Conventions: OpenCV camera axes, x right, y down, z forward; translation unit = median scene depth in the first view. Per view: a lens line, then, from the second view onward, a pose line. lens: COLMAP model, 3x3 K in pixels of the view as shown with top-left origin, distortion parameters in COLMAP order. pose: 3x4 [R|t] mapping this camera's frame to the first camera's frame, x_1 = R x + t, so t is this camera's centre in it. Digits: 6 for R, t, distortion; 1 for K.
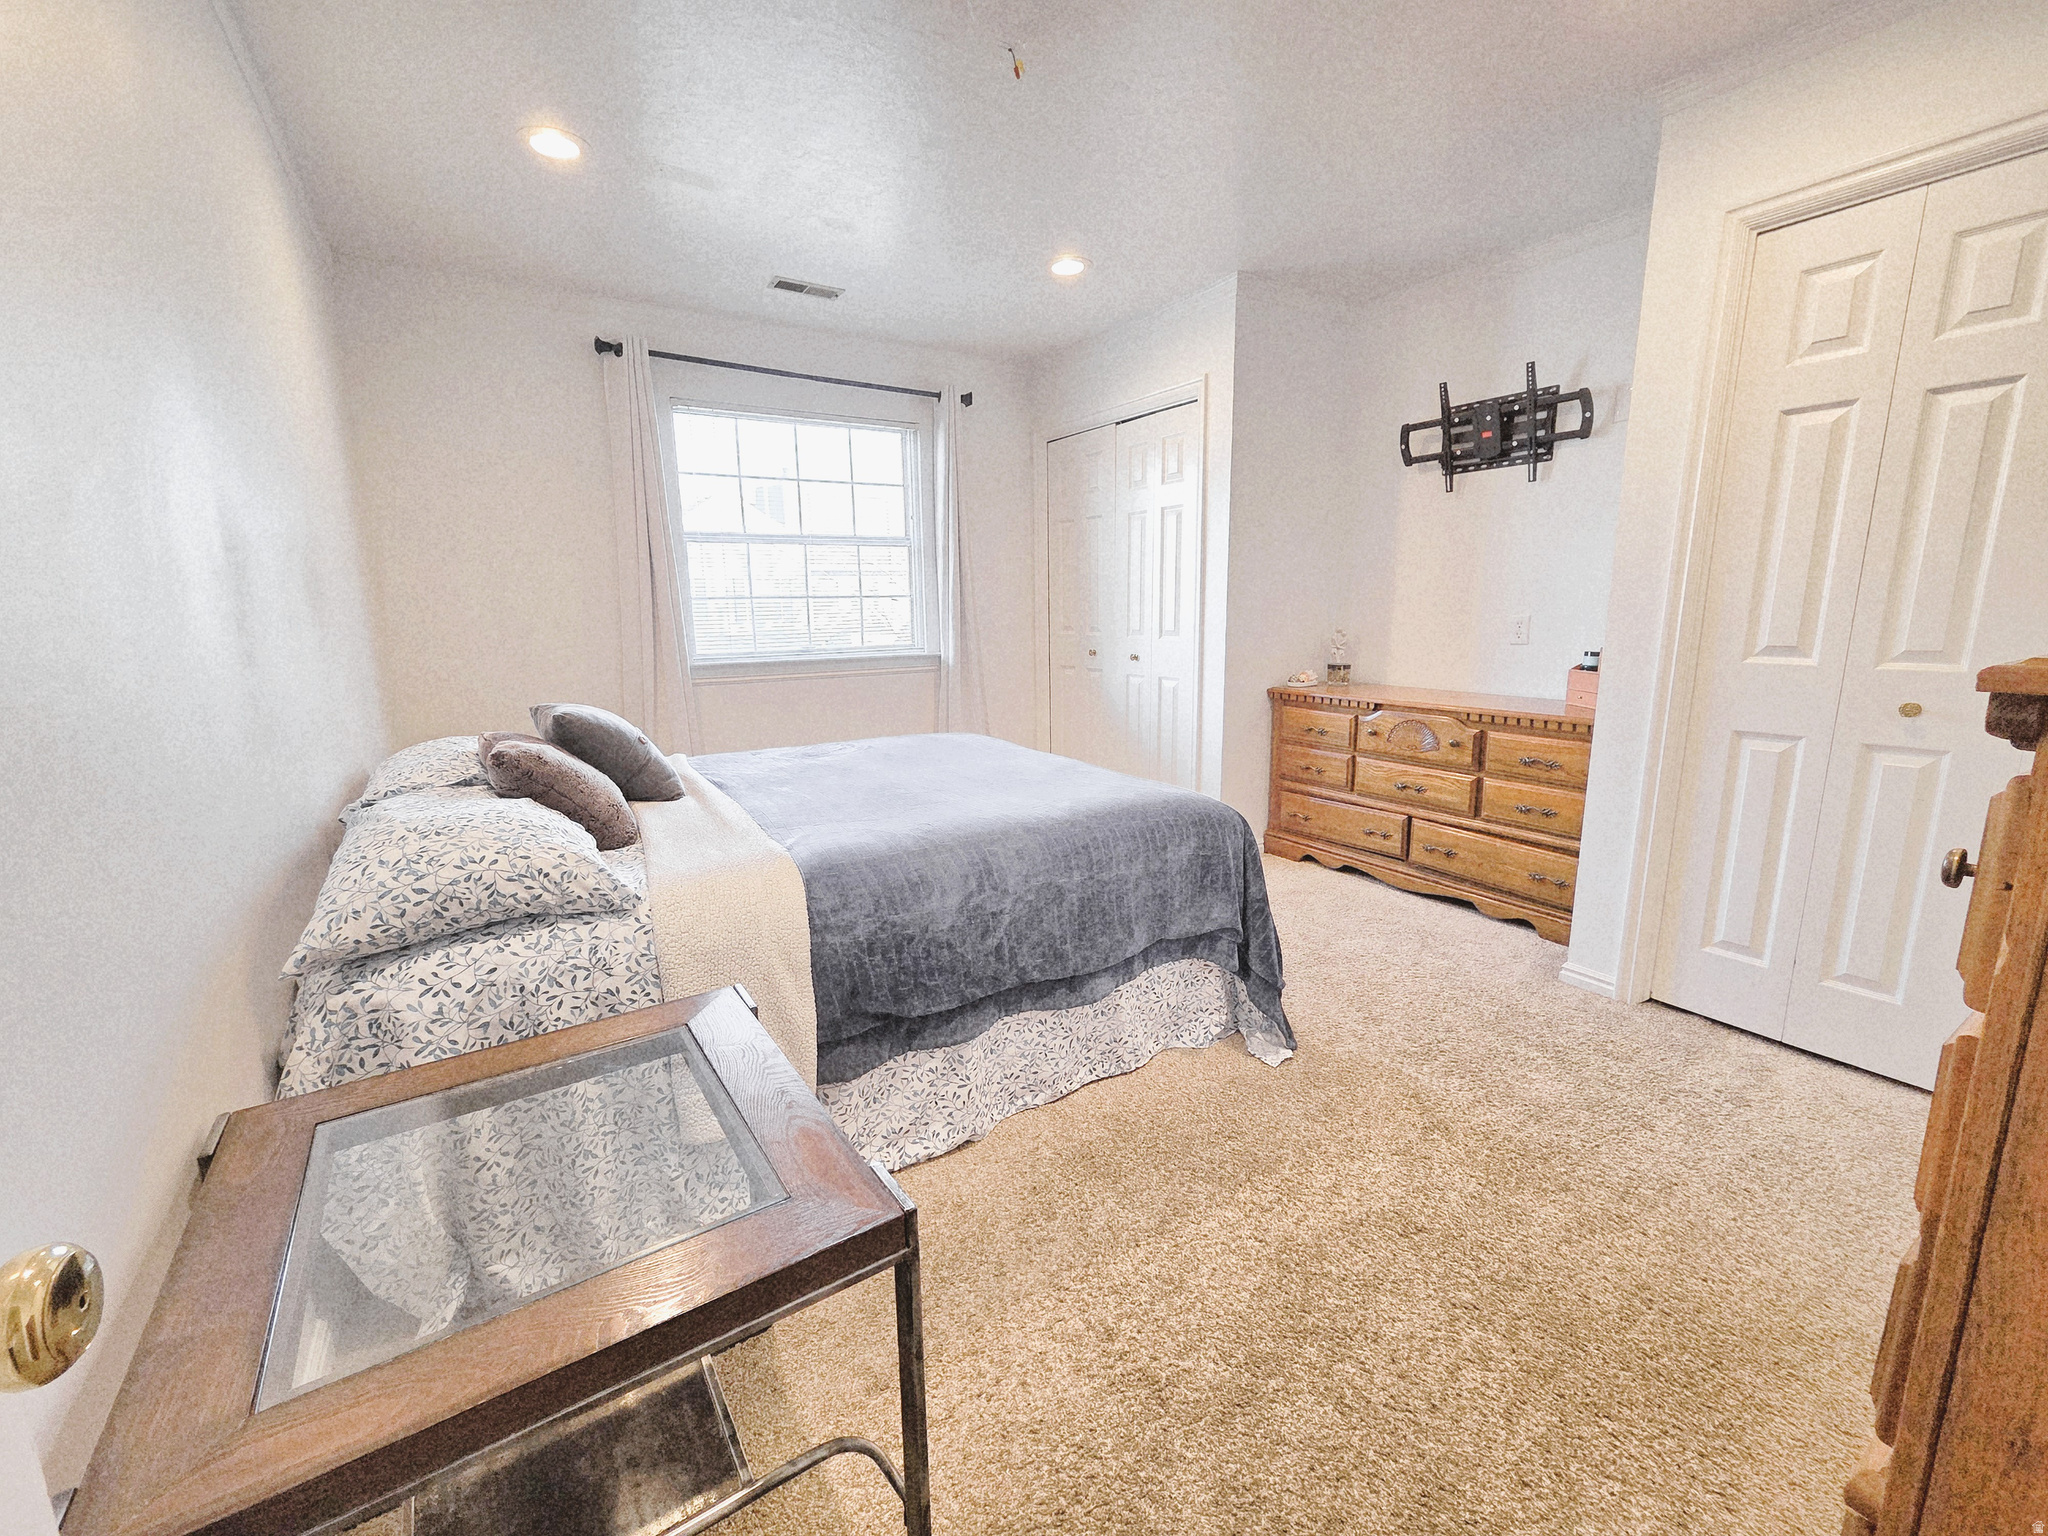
lens RADIAL K [[842.2, 0, 1023.0], [0, 842.2, 765.8], [0, 0, 1]] dist [0.000533, 0.000596]
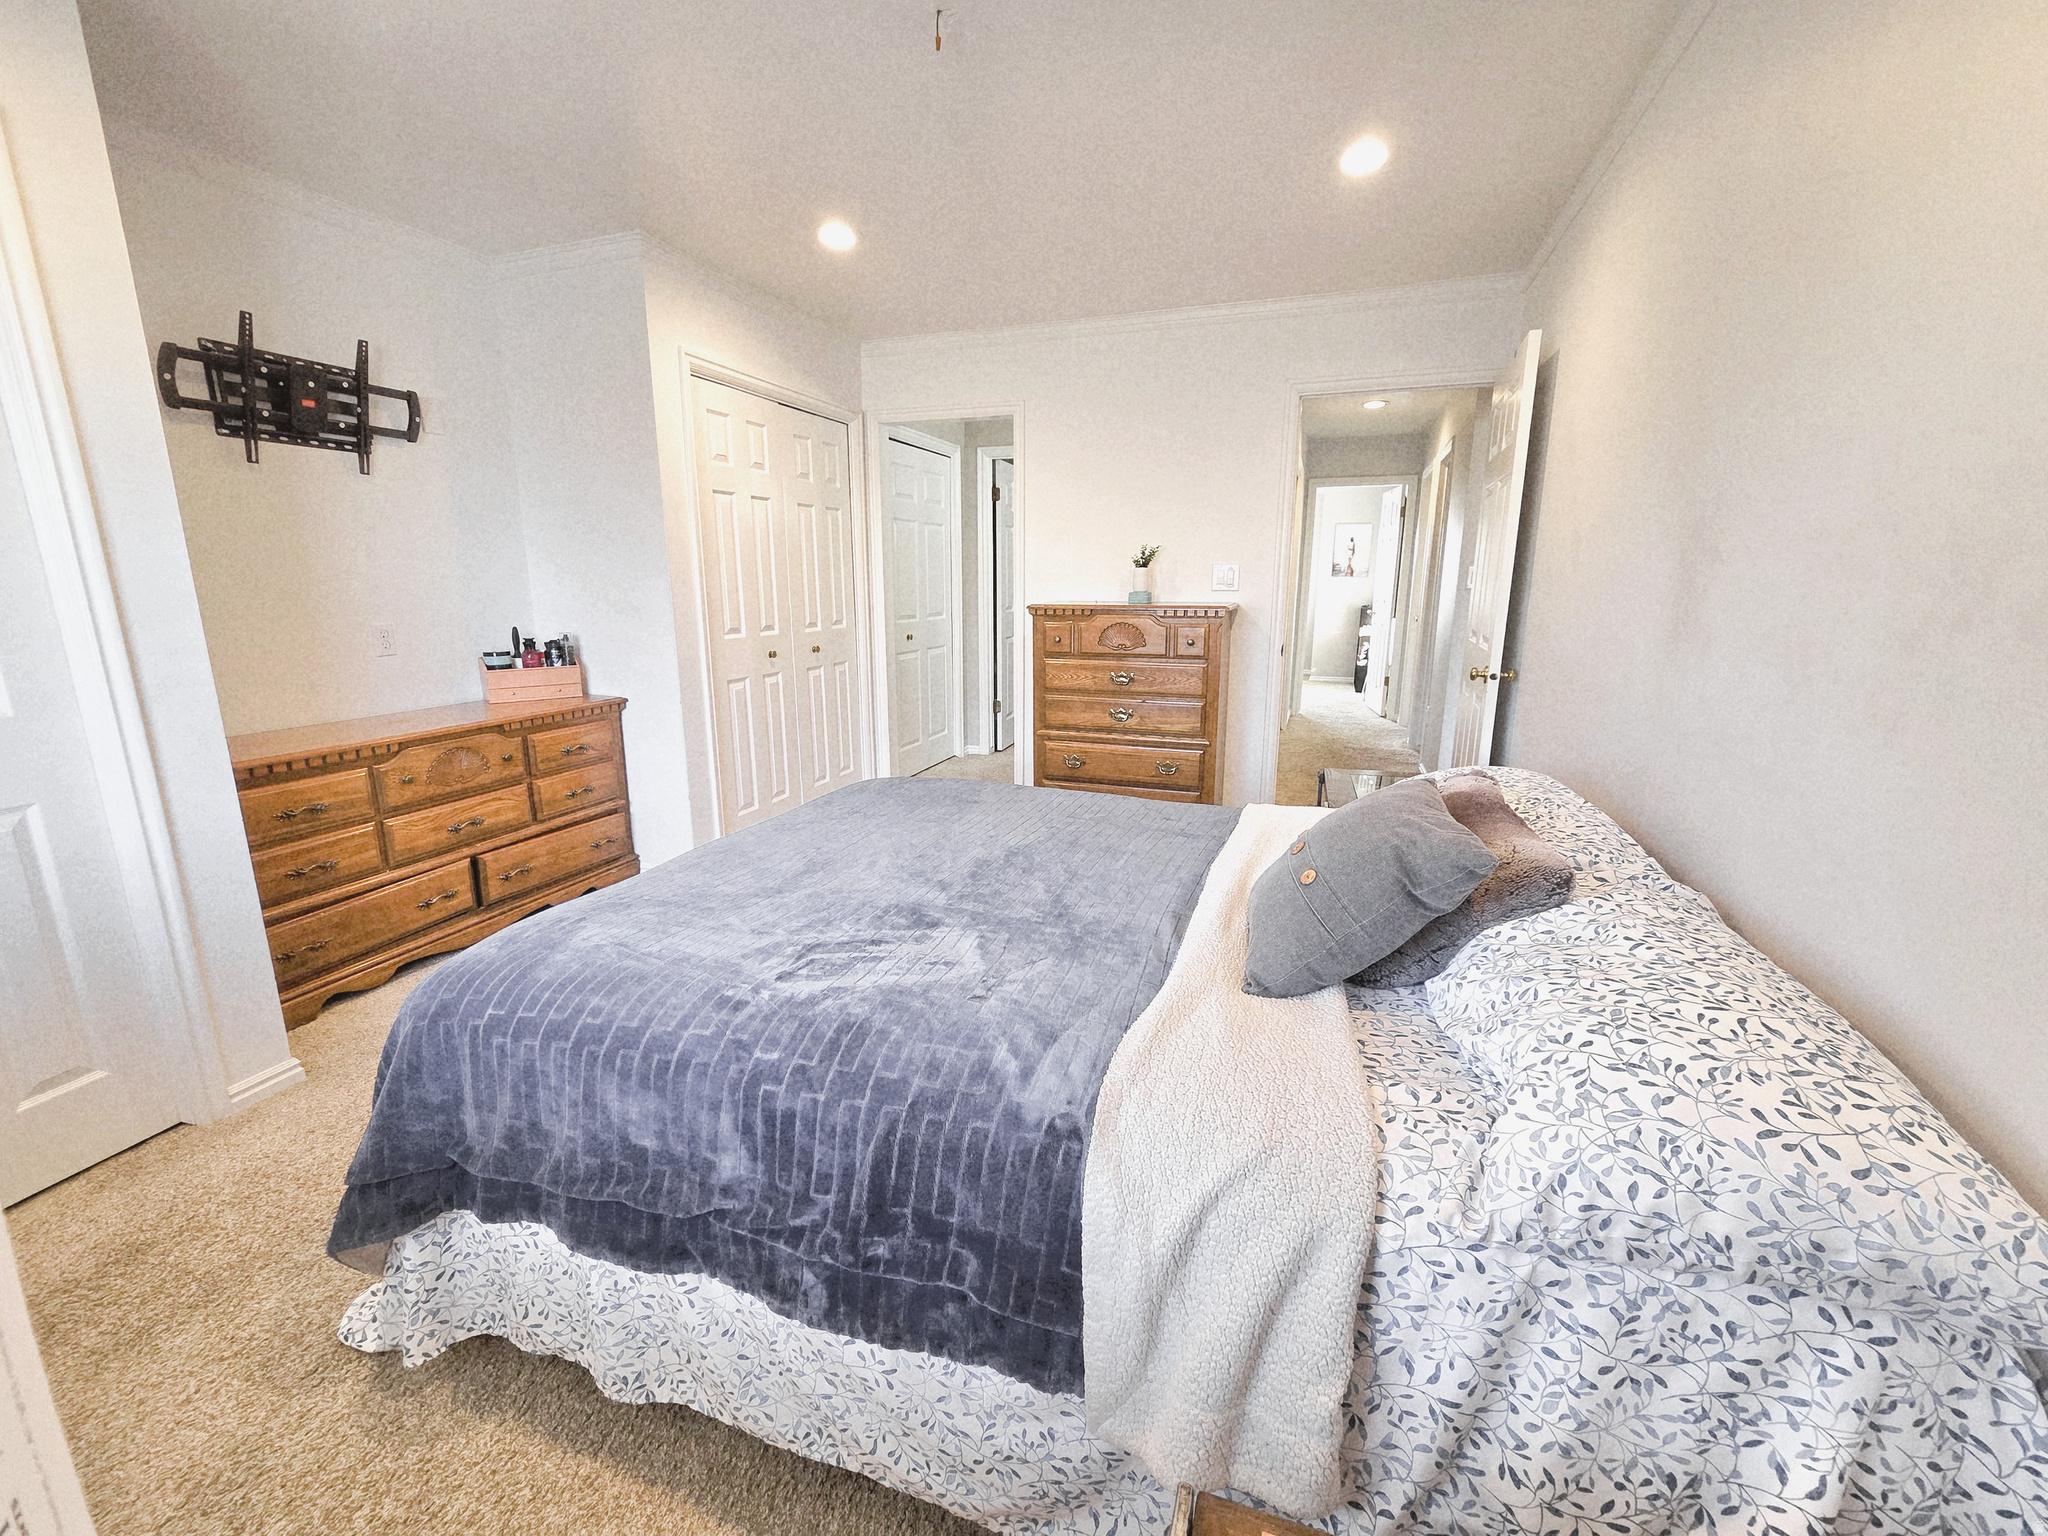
lens RADIAL K [[842.2, 0, 1023.0], [0, 842.2, 765.8], [0, 0, 1]] dist [0.000533, 0.000596]
pose [[-0.604430, -0.165078, 0.779367, -0.555815], [0.158172, 0.933953, 0.320489, -0.220691], [-0.780798, 0.316987, -0.538399, 1.016680]]
